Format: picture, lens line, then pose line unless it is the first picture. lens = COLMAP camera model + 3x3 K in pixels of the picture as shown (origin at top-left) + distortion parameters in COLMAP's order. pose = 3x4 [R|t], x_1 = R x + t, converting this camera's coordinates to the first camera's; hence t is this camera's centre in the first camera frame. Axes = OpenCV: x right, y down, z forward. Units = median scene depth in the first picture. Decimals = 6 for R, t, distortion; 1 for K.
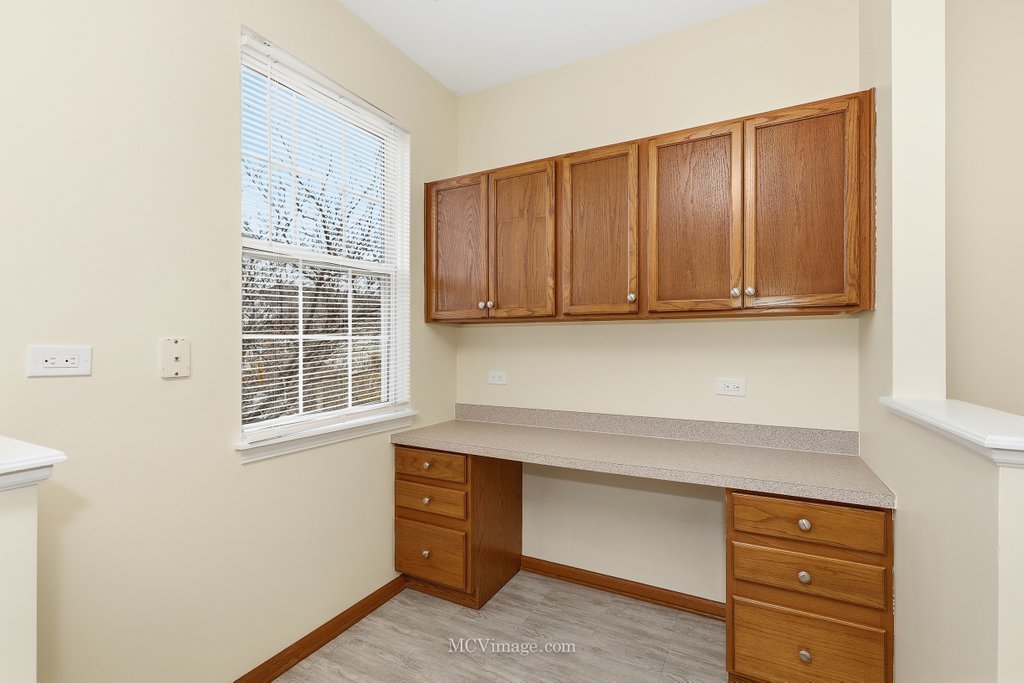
lens RADIAL K [[459.1, 0, 517.2], [0, 459.1, 341.4], [0, 0, 1]] dist [0.000770, 0.000715]
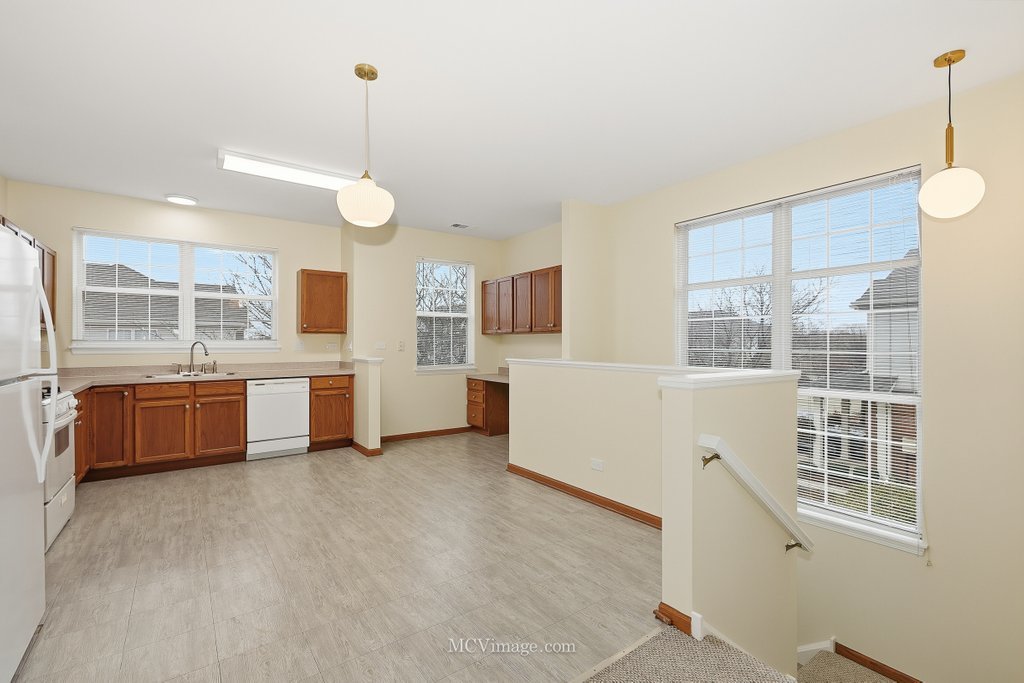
lens RADIAL K [[459.1, 0, 517.2], [0, 459.1, 341.4], [0, 0, 1]] dist [0.000770, 0.000715]
pose [[0.900322, 0.000043, -0.435224, 1.357299], [-0.000563, 0.999999, -0.001065, -0.000053], [0.435223, 0.001203, 0.900322, -1.541153]]
